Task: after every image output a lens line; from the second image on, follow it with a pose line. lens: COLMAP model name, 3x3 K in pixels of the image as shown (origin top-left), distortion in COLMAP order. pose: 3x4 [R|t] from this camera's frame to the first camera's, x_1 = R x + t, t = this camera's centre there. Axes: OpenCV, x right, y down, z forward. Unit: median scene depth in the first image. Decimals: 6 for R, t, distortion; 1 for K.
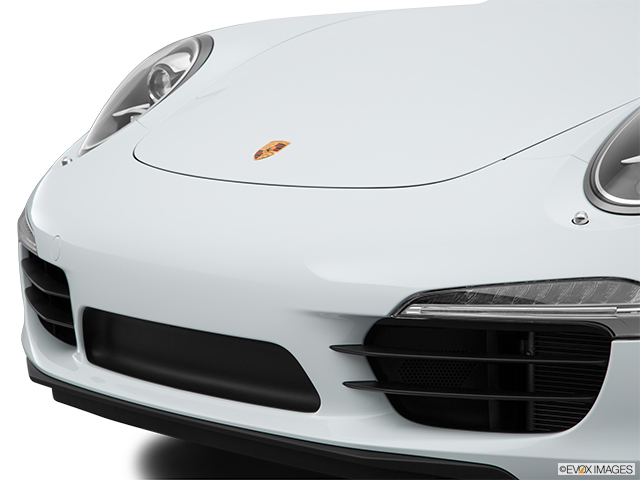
lens RADIAL K [[1993.8, 0, 318.5], [0, 1993.8, 240.7], [0, 0, 1]] dist [0.692783, 0.000000]
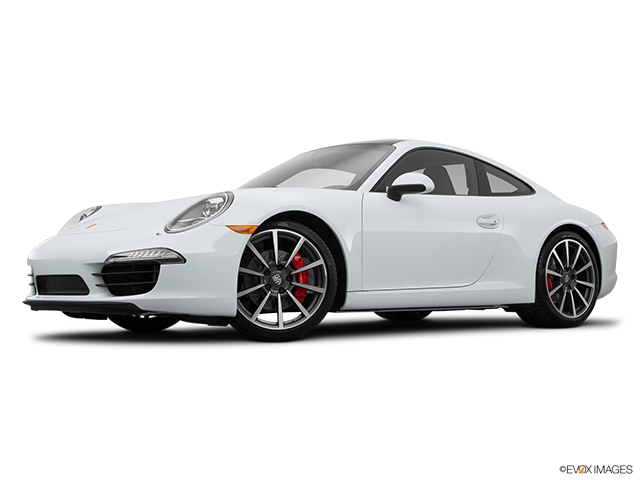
lens RADIAL K [[998.3, 0, 320.5], [0, 998.3, 239.4], [0, 0, 1]] dist [0.205636, 0.000000]
pose [[0.999644, -0.005340, -0.026147, 0.455543], [0.001153, 0.987501, -0.157609, 0.274461], [0.026662, 0.157523, 0.987155, -0.728888]]
